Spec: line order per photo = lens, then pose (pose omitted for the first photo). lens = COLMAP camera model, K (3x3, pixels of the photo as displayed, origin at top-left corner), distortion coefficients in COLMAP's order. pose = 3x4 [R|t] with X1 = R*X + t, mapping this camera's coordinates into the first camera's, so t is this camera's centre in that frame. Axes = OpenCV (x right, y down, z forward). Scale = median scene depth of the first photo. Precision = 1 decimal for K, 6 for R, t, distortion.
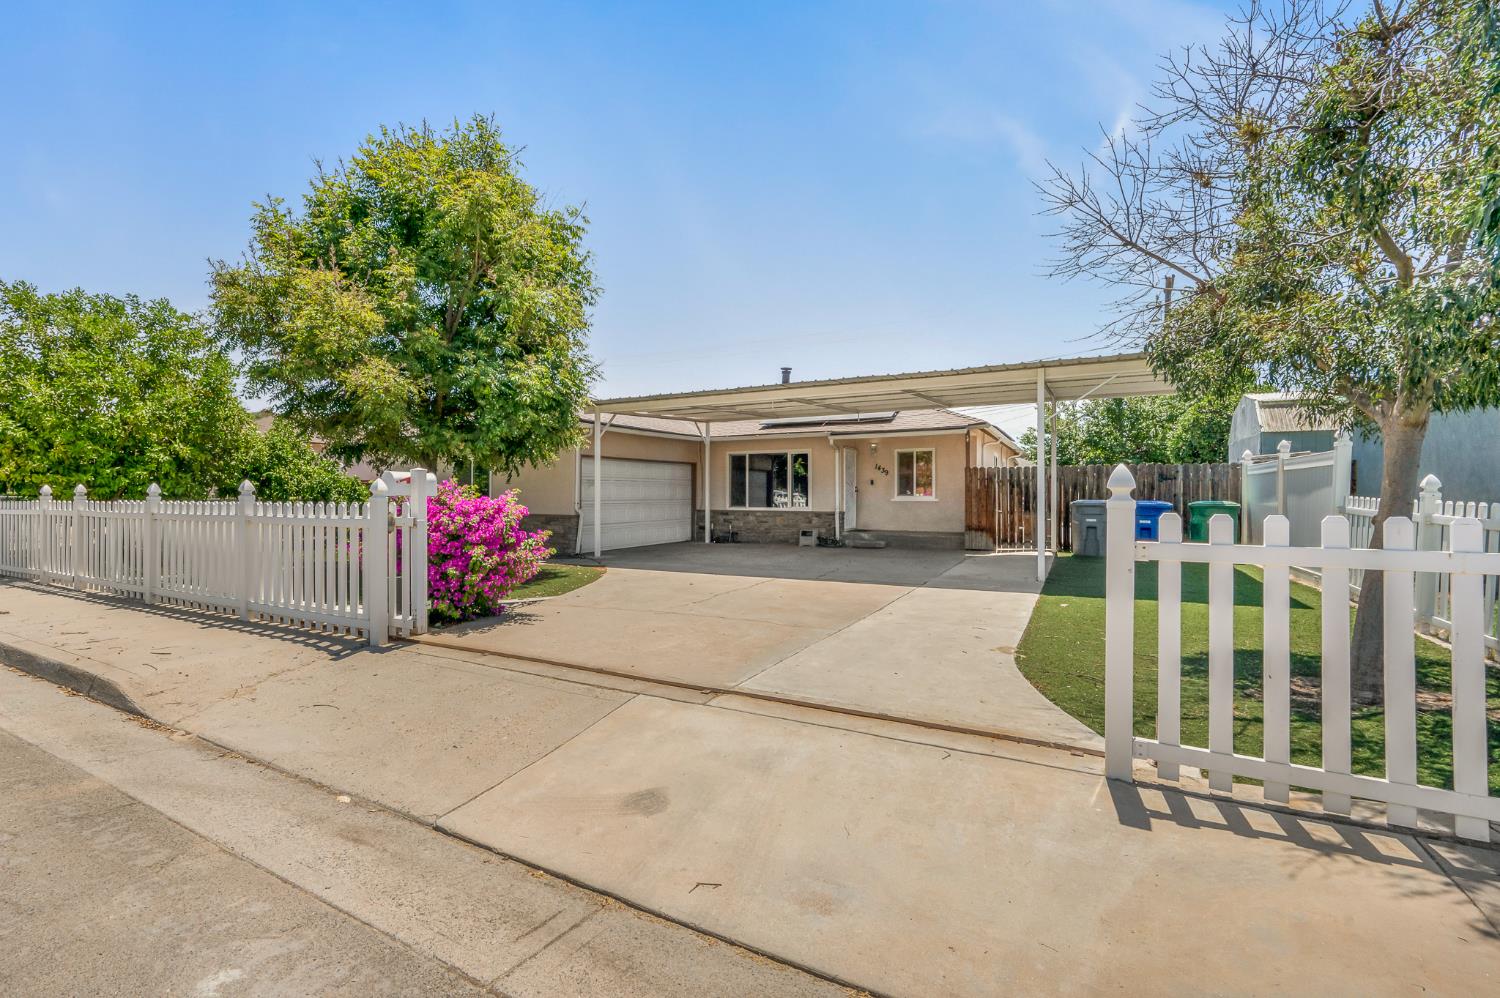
lens RADIAL K [[627.1, 0, 756.2], [0, 627.1, 494.5], [0, 0, 1]] dist [-0.000345, -0.000030]
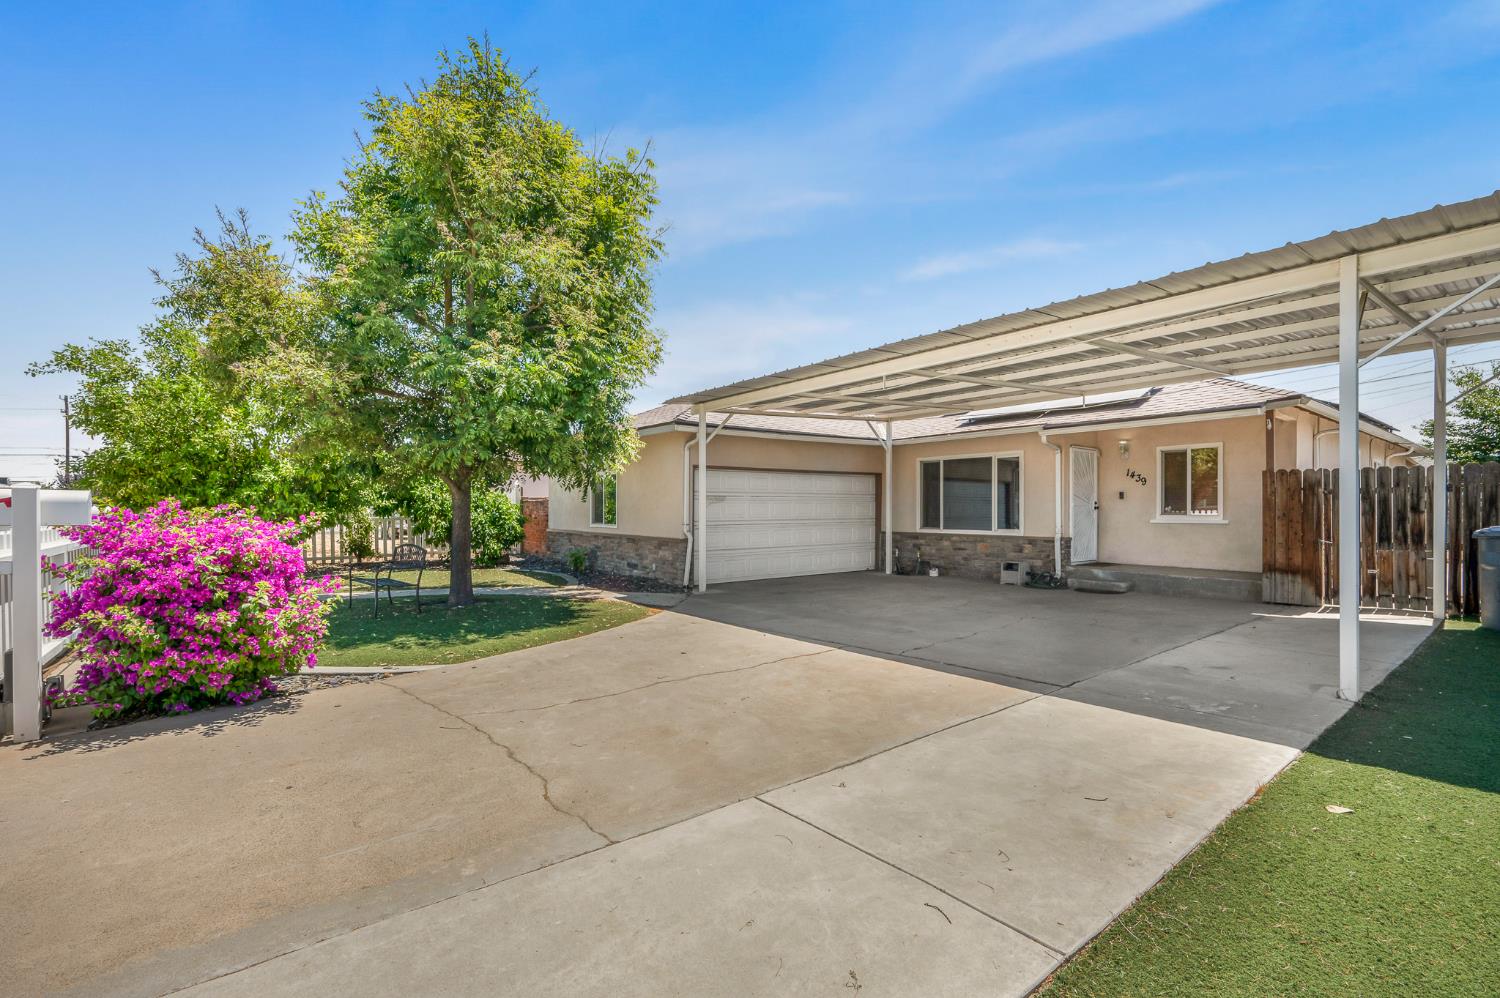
lens RADIAL K [[688.4, 0, 754.3], [0, 688.4, 511.4], [0, 0, 1]] dist [-0.001481, 0.000136]
pose [[0.928121, 0.000264, -0.372279, 0.099358], [0.000335, 0.999999, 0.001546, -0.003197], [0.372279, -0.001559, 0.928119, 0.149290]]
